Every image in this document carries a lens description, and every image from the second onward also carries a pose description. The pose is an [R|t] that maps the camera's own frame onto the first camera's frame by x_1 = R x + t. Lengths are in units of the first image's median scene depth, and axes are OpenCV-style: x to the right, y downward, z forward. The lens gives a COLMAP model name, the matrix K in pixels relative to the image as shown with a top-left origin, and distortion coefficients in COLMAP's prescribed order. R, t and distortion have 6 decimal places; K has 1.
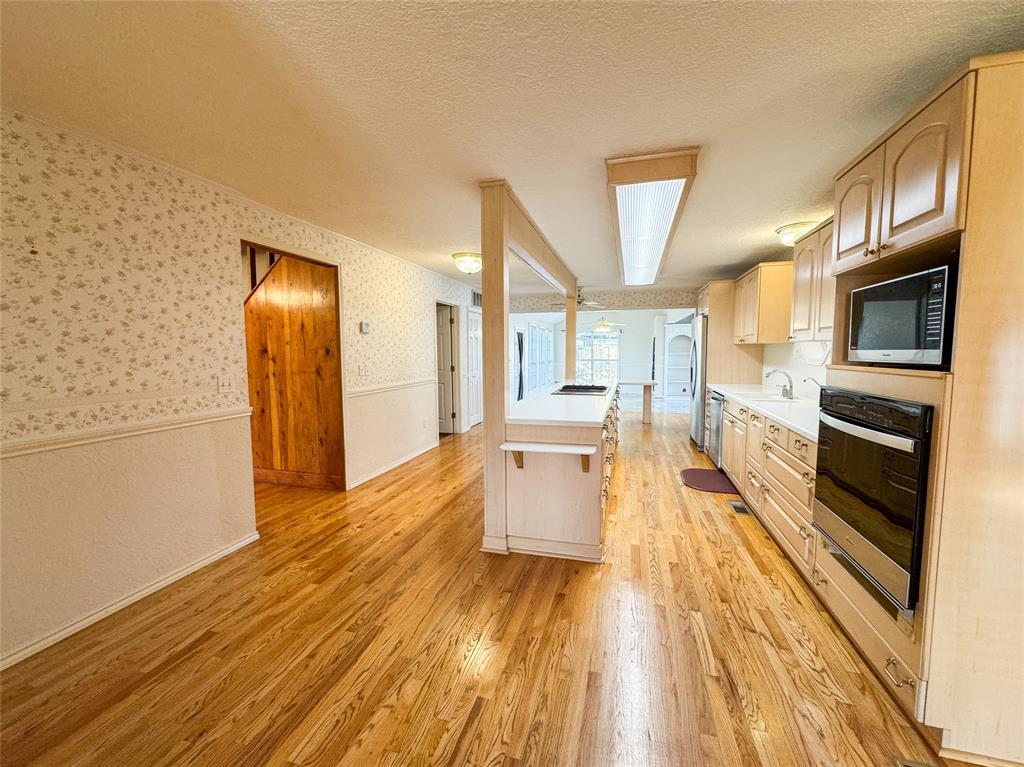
lens RADIAL K [[411.3, 0, 512.0], [0, 411.3, 383.5], [0, 0, 1]] dist [-0.002374, -0.000300]
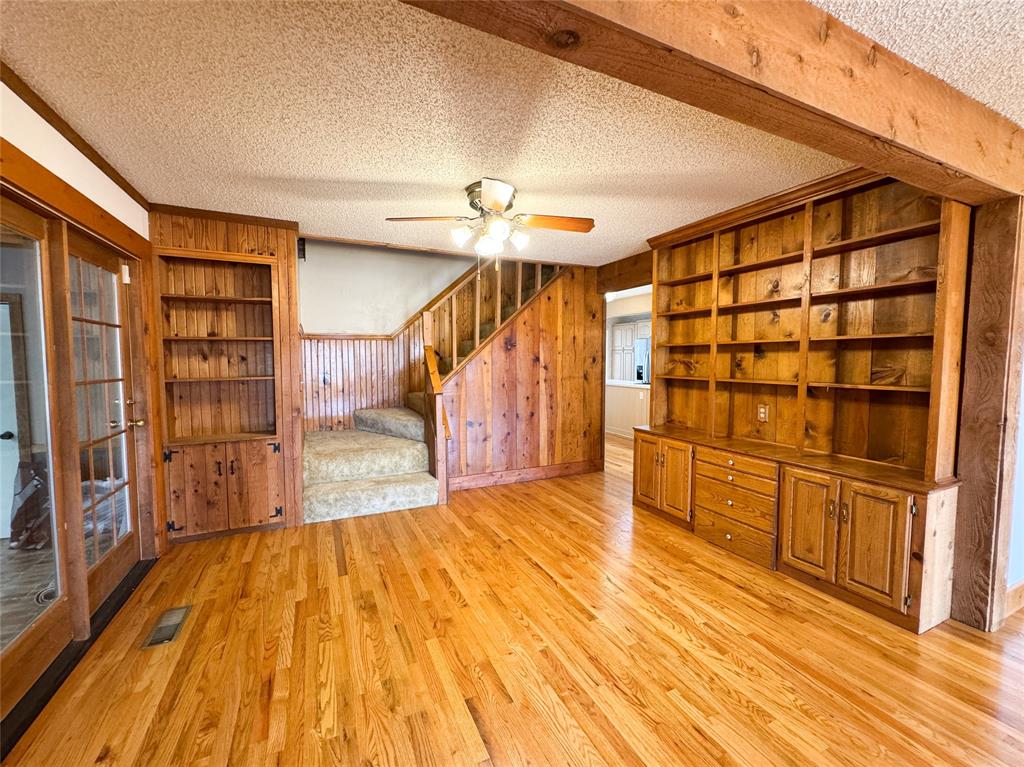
lens RADIAL K [[427.4, 0, 512.0], [0, 427.4, 383.5], [0, 0, 1]] dist [-0.001612, 0.000098]
pose [[0.746297, -0.038125, 0.664520, -1.443199], [0.050005, 0.998748, 0.001142, -0.019795], [-0.663732, 0.032377, 0.747270, 0.190905]]
